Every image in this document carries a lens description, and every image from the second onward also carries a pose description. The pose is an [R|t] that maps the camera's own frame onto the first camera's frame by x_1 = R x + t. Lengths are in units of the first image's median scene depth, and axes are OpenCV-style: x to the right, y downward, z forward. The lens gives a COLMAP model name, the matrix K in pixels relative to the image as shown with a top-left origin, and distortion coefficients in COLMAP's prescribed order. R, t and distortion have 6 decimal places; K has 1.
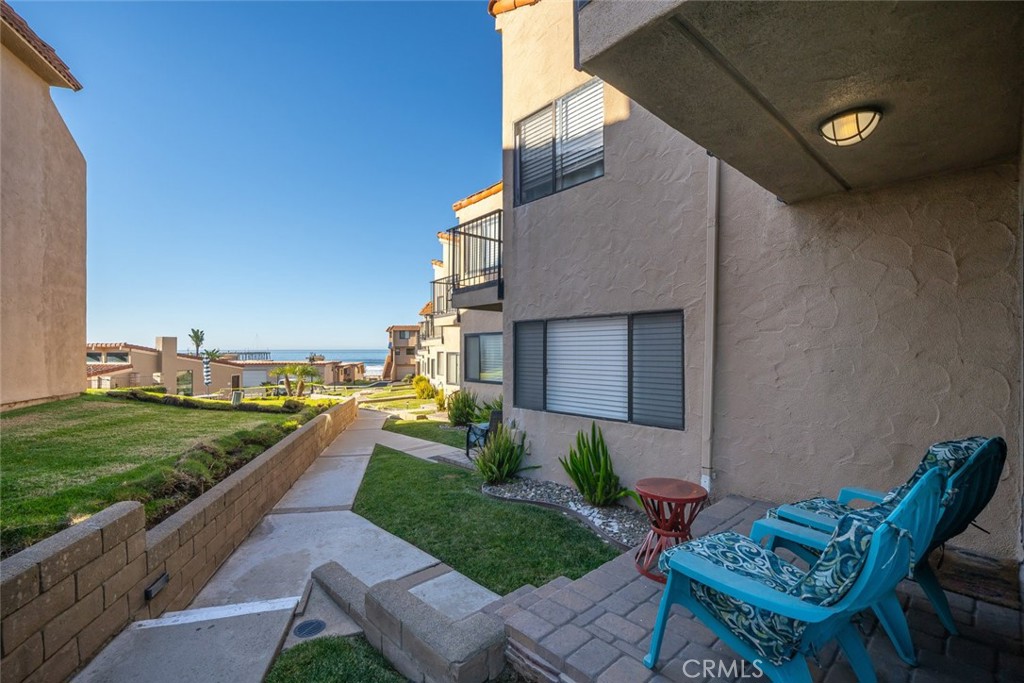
lens RADIAL K [[440.9, 0, 491.3], [0, 440.9, 349.6], [0, 0, 1]] dist [0.000545, 0.000059]
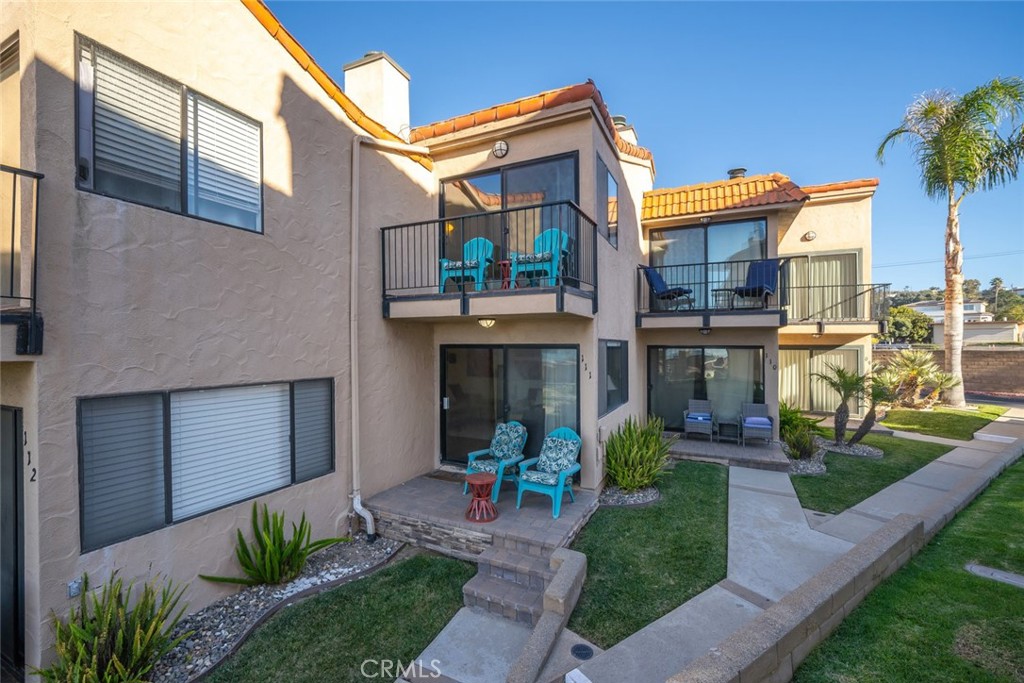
lens RADIAL K [[440.9, 0, 491.3], [0, 440.9, 349.6], [0, 0, 1]] dist [0.000545, 0.000059]
pose [[-0.369945, -0.002623, 0.929050, -0.836911], [0.004655, 0.999978, 0.004676, -0.159660], [-0.929042, 0.006055, -0.369924, 0.945192]]
